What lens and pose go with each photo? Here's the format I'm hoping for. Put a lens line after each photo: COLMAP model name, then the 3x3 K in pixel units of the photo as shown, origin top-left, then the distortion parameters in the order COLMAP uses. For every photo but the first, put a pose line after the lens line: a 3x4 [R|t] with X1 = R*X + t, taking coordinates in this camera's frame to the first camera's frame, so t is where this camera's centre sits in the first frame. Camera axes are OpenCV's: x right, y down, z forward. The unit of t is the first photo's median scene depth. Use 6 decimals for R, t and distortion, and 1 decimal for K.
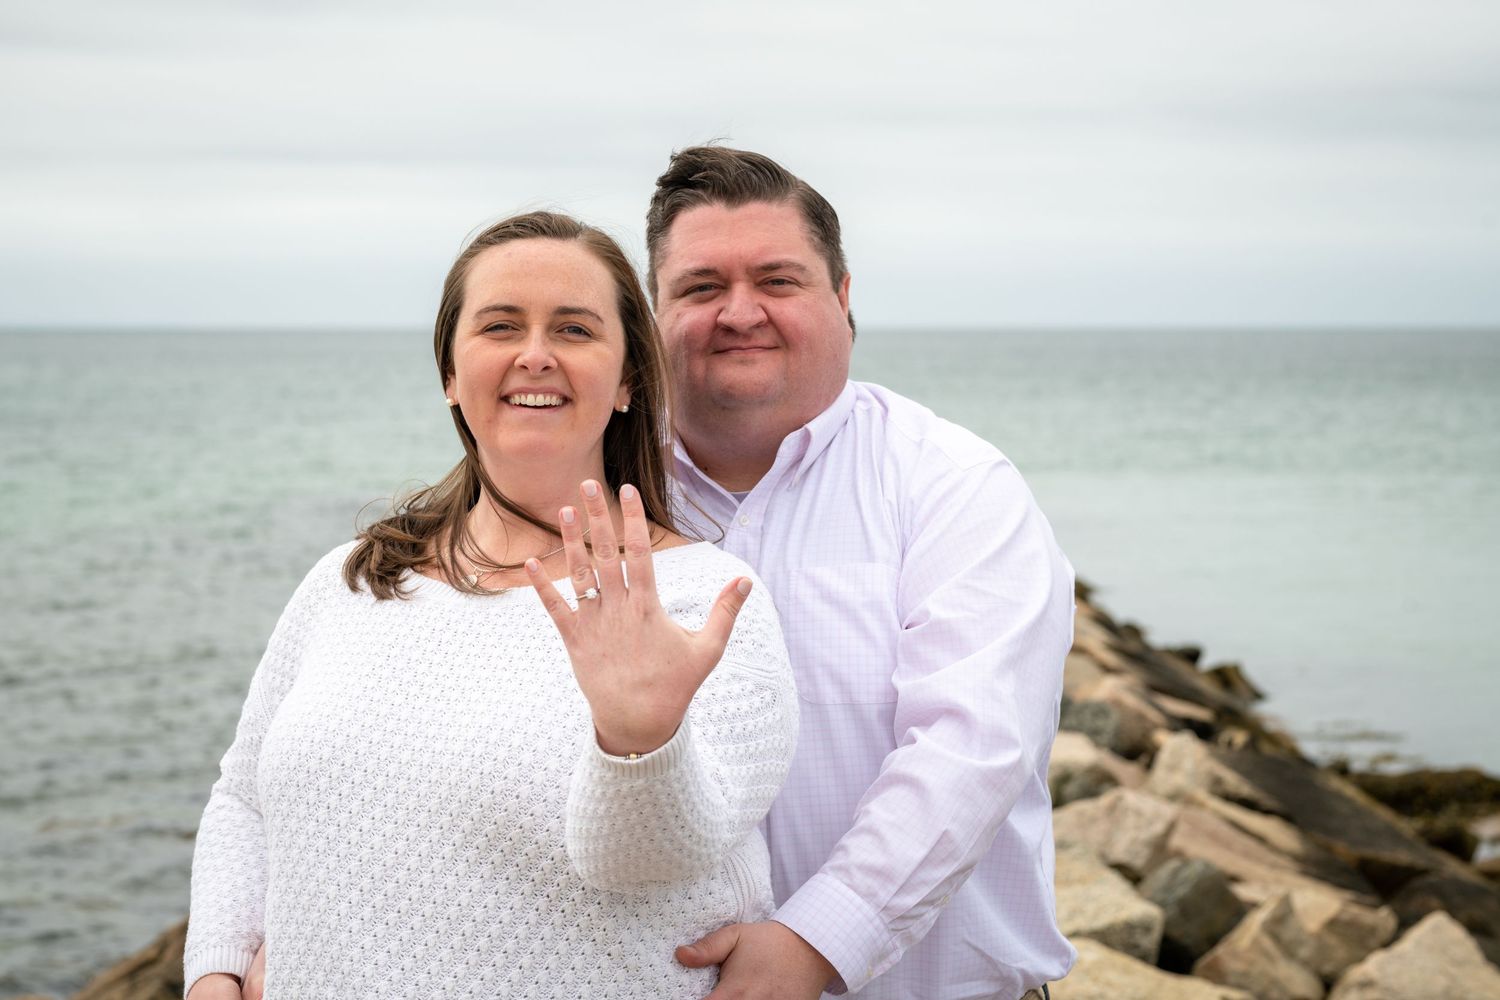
lens RADIAL K [[3679.7, 0, 749.1], [0, 3679.7, 501.1], [0, 0, 1]] dist [0.065536, 0.000000]
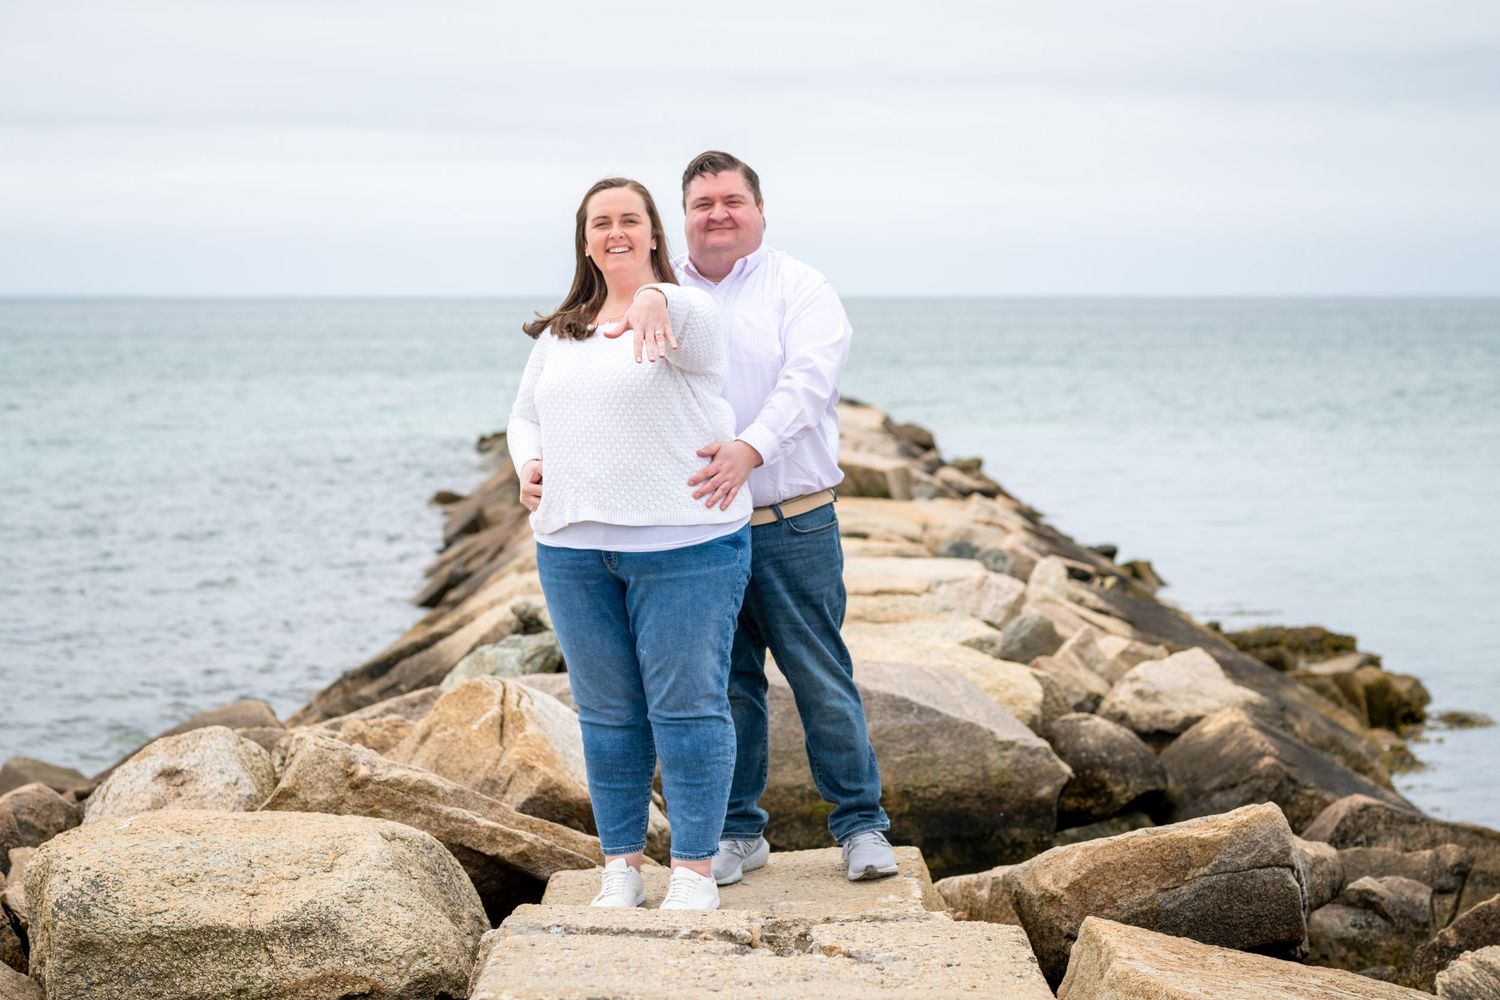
lens RADIAL K [[3679.7, 0, 750.9], [0, 3679.7, 498.7], [0, 0, 1]] dist [0.065536, 0.000000]
pose [[0.999969, -0.007770, 0.001106, 0.005386], [0.007765, 0.999959, 0.004692, 0.046228], [-0.001143, -0.004683, 0.999988, -0.535213]]
